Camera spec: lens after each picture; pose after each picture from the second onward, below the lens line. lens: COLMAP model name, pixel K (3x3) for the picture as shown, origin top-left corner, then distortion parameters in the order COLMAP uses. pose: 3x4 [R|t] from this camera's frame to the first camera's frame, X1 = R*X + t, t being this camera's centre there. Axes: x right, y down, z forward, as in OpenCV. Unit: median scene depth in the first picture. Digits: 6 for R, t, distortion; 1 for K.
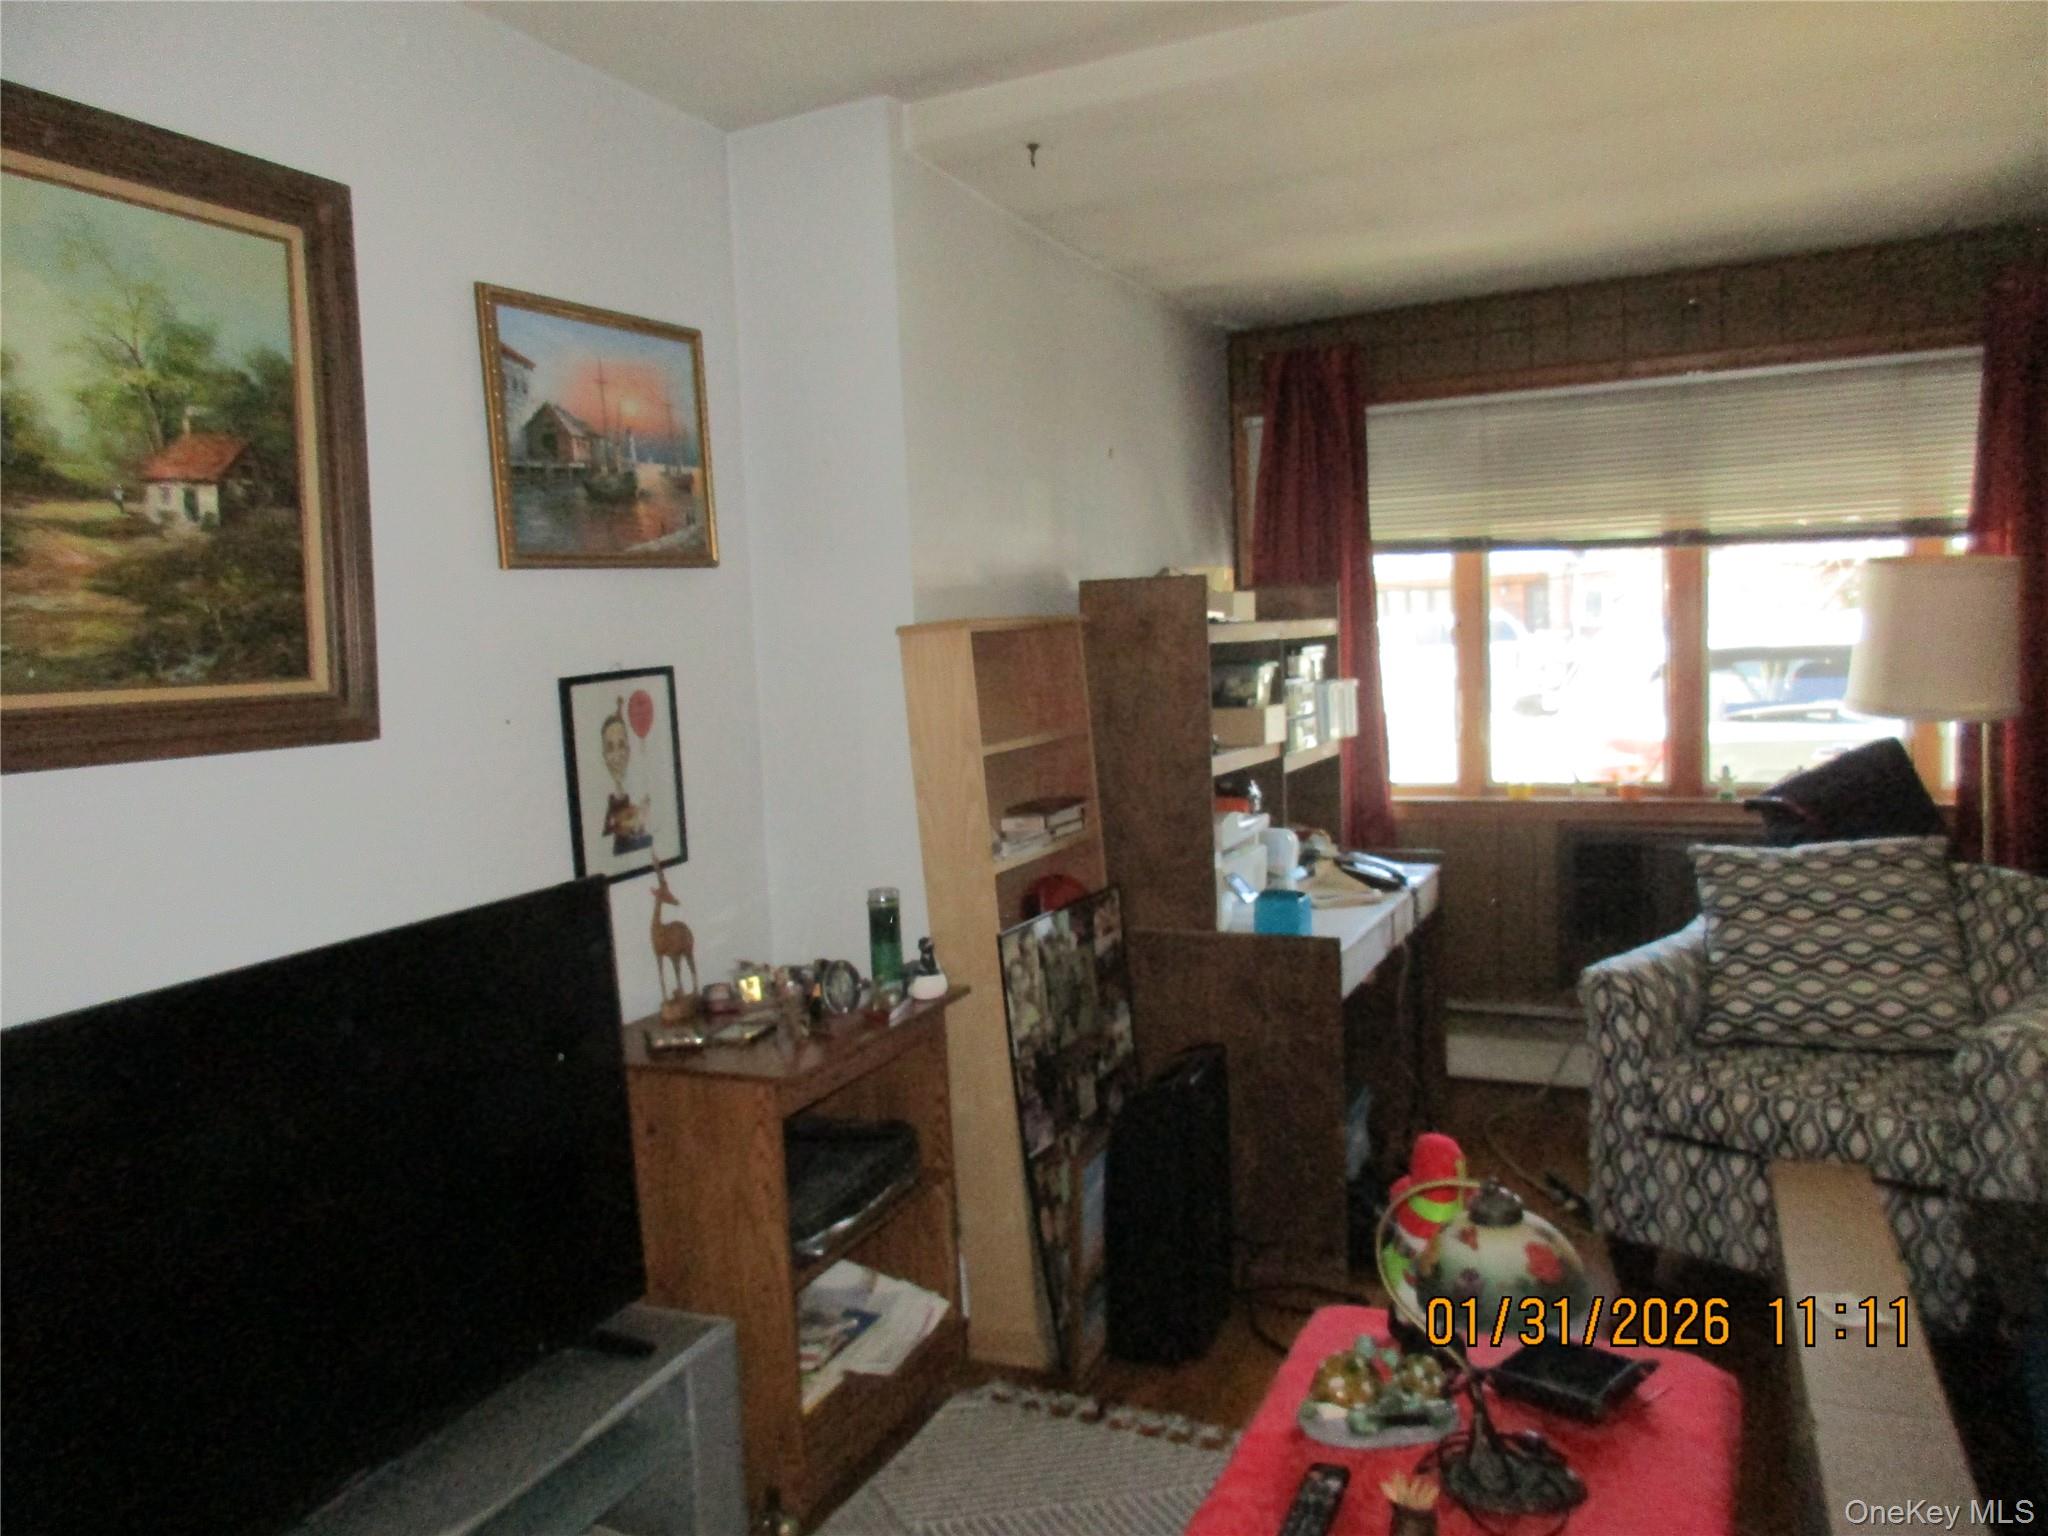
lens RADIAL K [[1520.2, 0, 1017.4], [0, 1520.2, 756.2], [0, 0, 1]] dist [-0.002861, -0.007397]
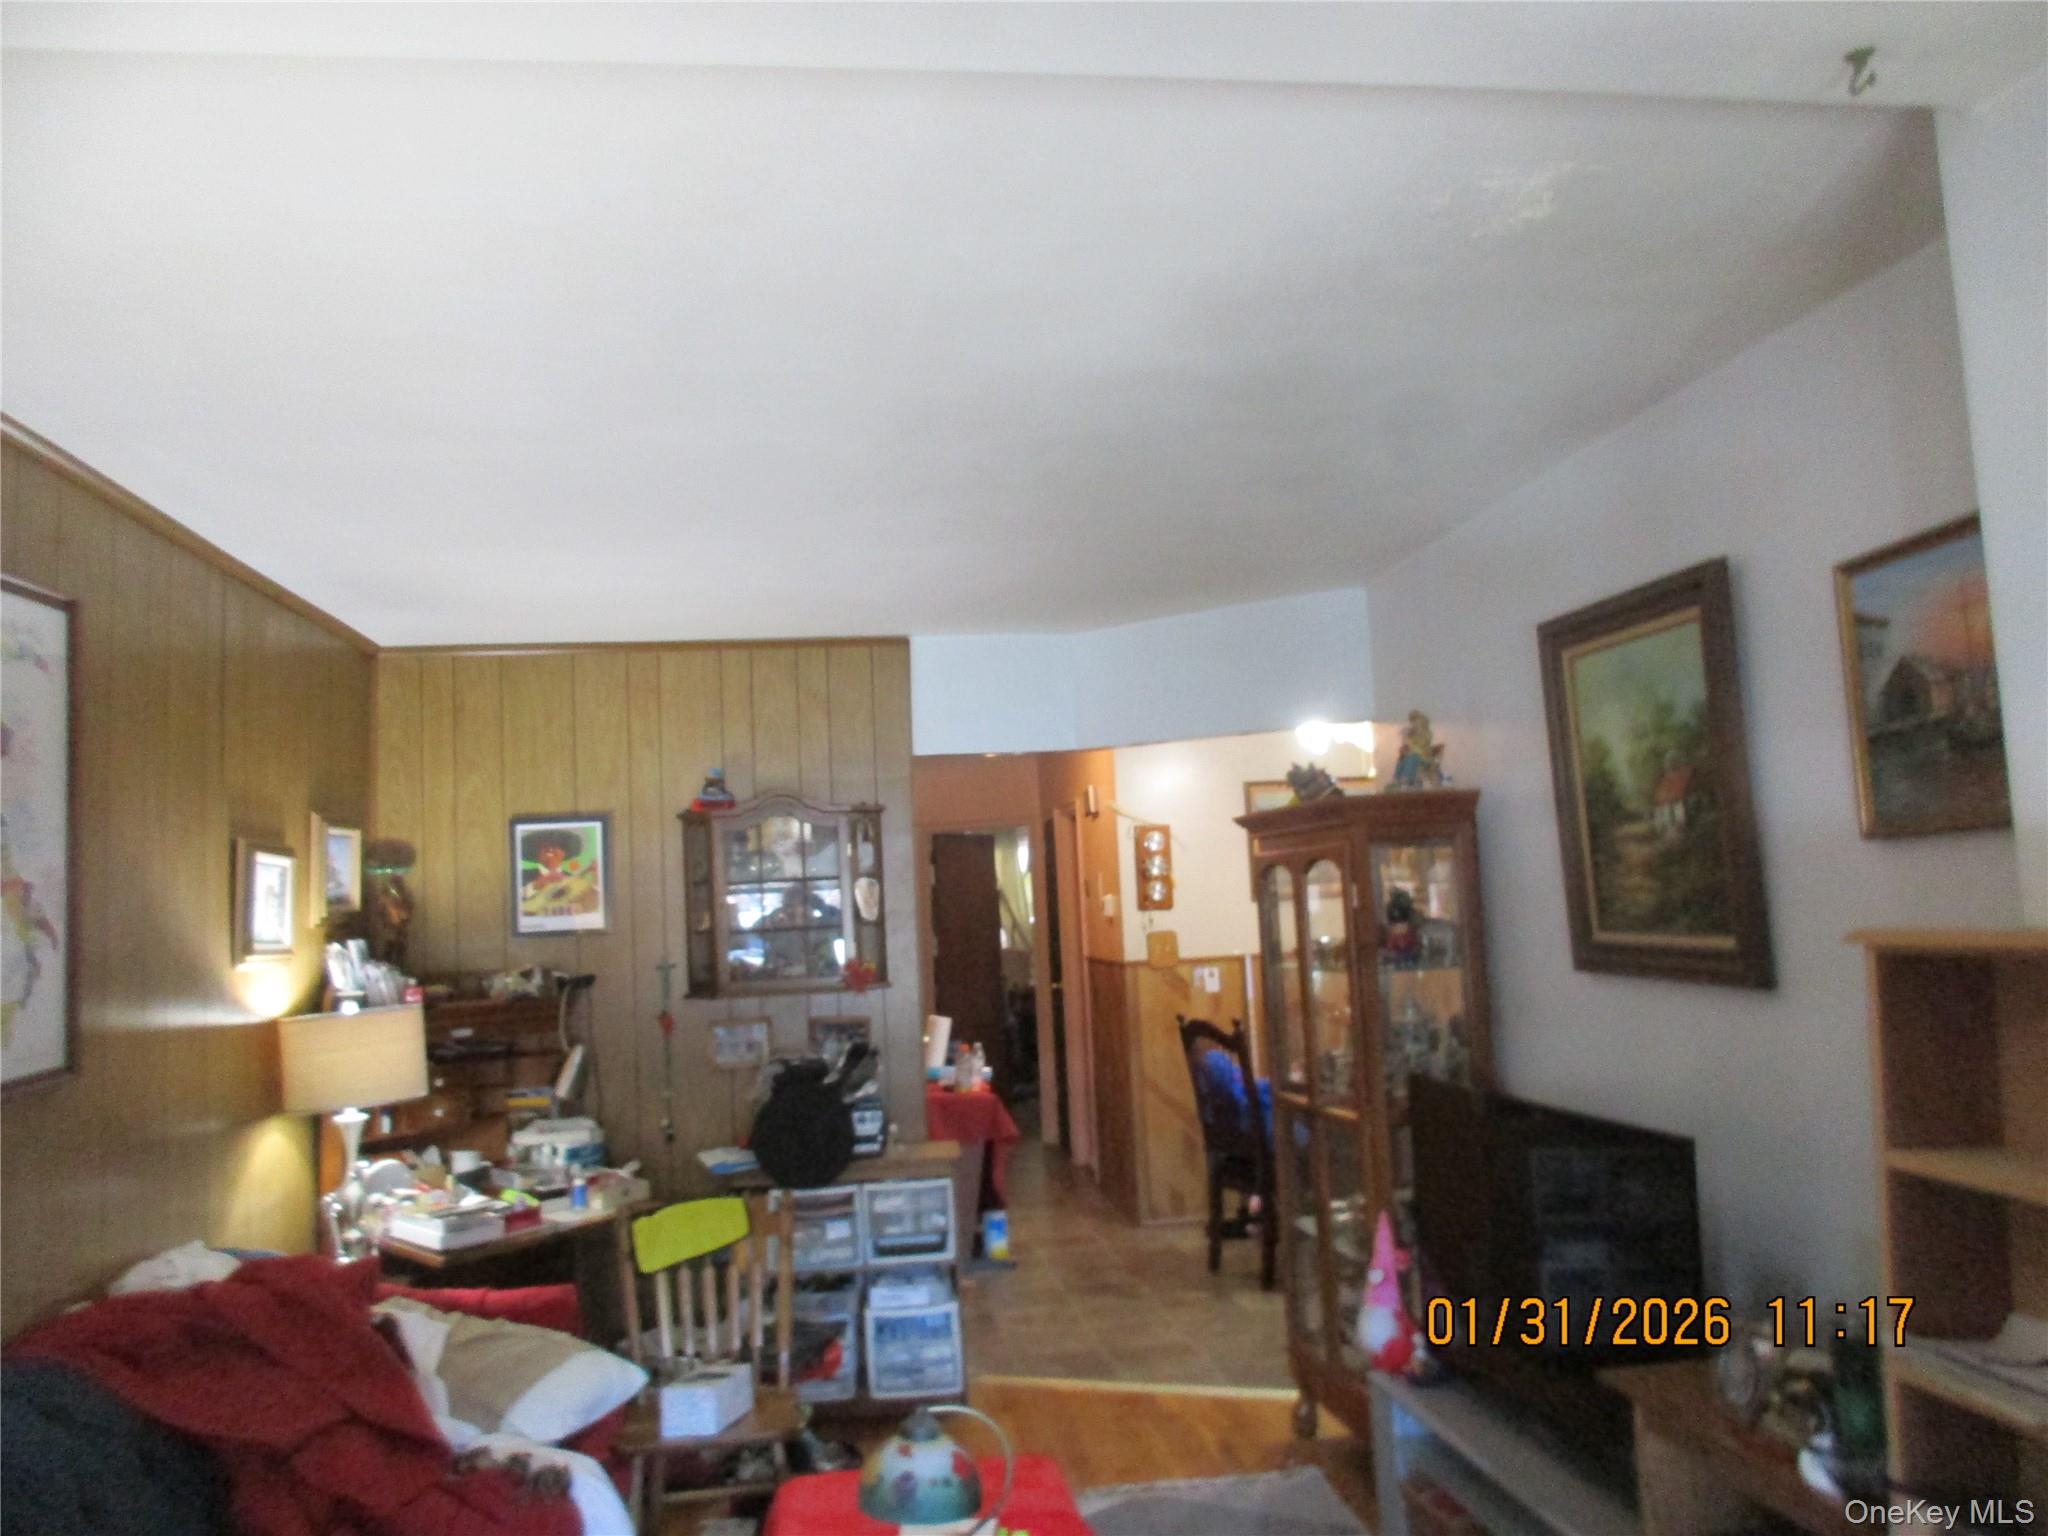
lens RADIAL K [[1520.2, 0, 1017.4], [0, 1520.2, 756.2], [0, 0, 1]] dist [-0.002861, -0.007397]
pose [[-0.839573, 0.028793, -0.542483, 0.815916], [0.036452, 0.999330, -0.003375, -0.238947], [0.542023, -0.022608, -0.840060, 1.877297]]
